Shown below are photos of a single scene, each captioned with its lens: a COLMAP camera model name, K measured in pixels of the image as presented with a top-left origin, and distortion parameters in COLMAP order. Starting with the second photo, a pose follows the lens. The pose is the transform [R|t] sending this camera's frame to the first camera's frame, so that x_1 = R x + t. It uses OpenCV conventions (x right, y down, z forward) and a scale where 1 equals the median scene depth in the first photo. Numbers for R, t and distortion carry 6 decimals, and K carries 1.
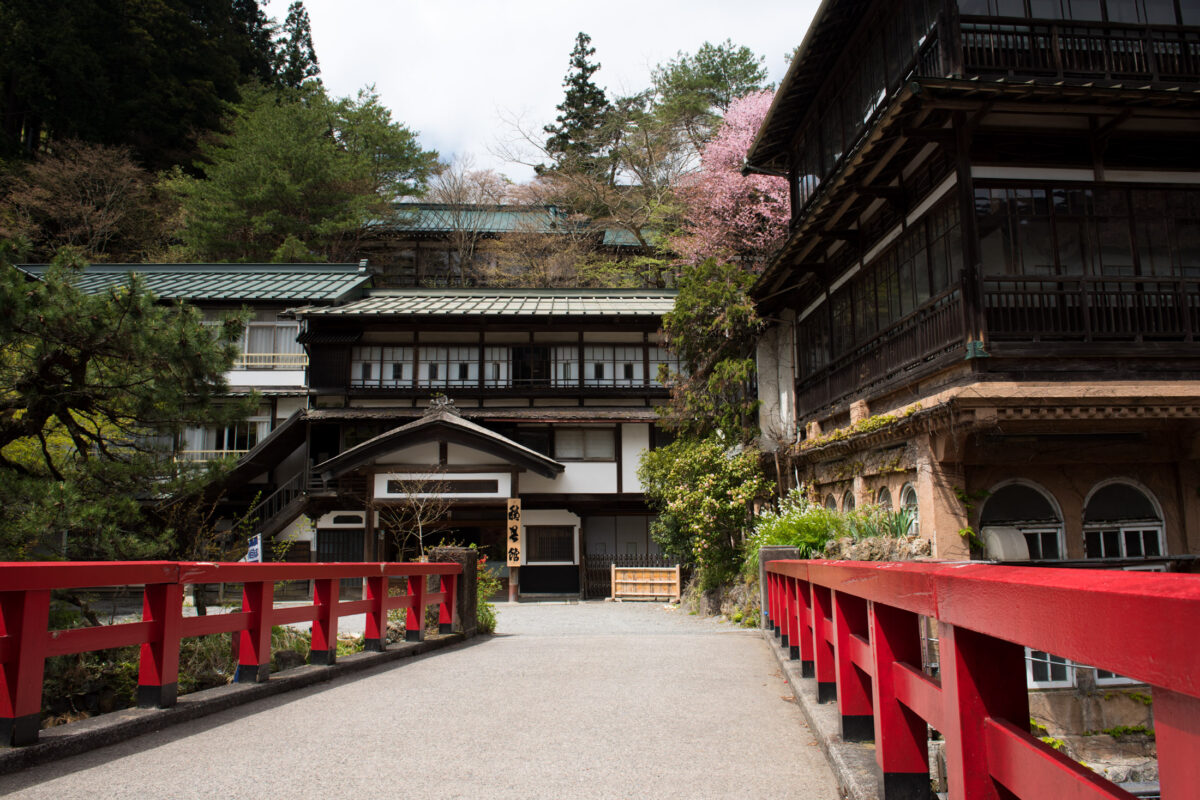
lens RADIAL K [[822.1, 0, 599.2], [0, 822.1, 397.3], [0, 0, 1]] dist [-0.050338, 0.002184]
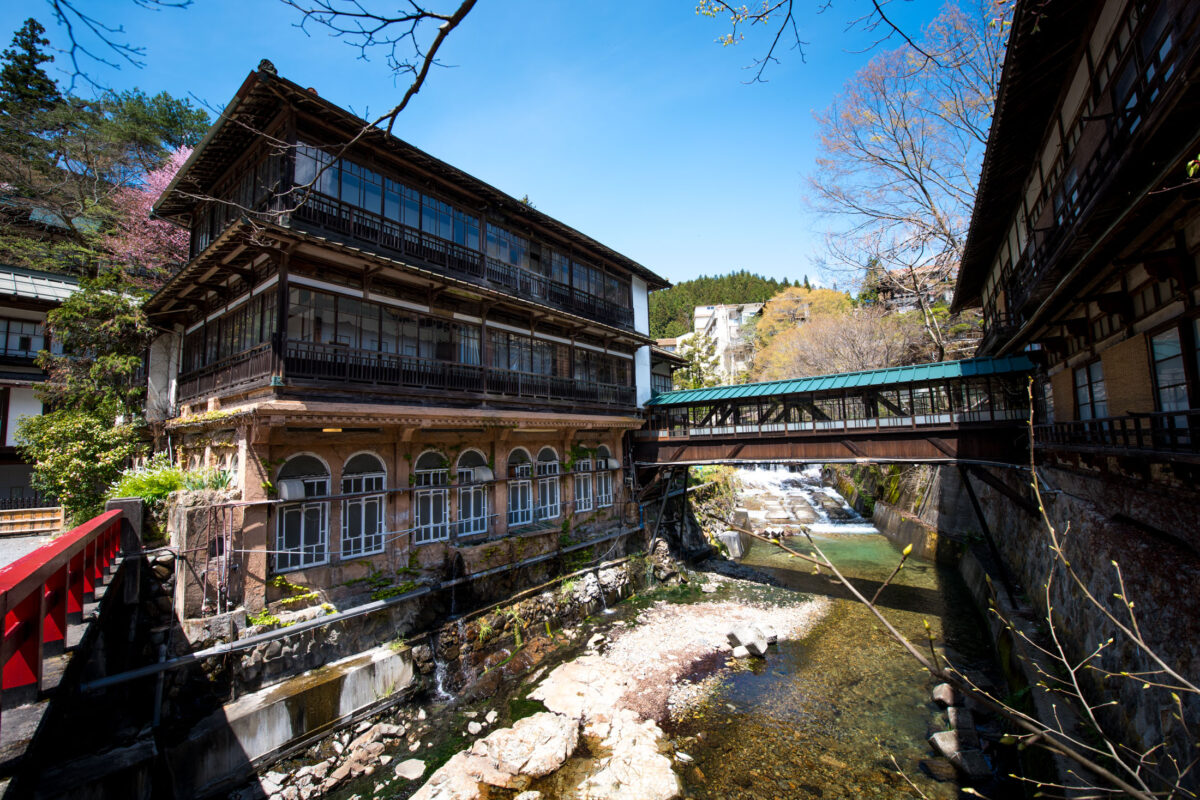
lens RADIAL K [[477.6, 0, 600.4], [0, 477.6, 401.8], [0, 0, 1]] dist [-0.023524, 0.000299]
pose [[0.622860, 0.065501, 0.779587, 0.081060], [-0.100846, 0.994897, -0.003020, -0.058757], [-0.775807, -0.076737, 0.626287, -0.120700]]
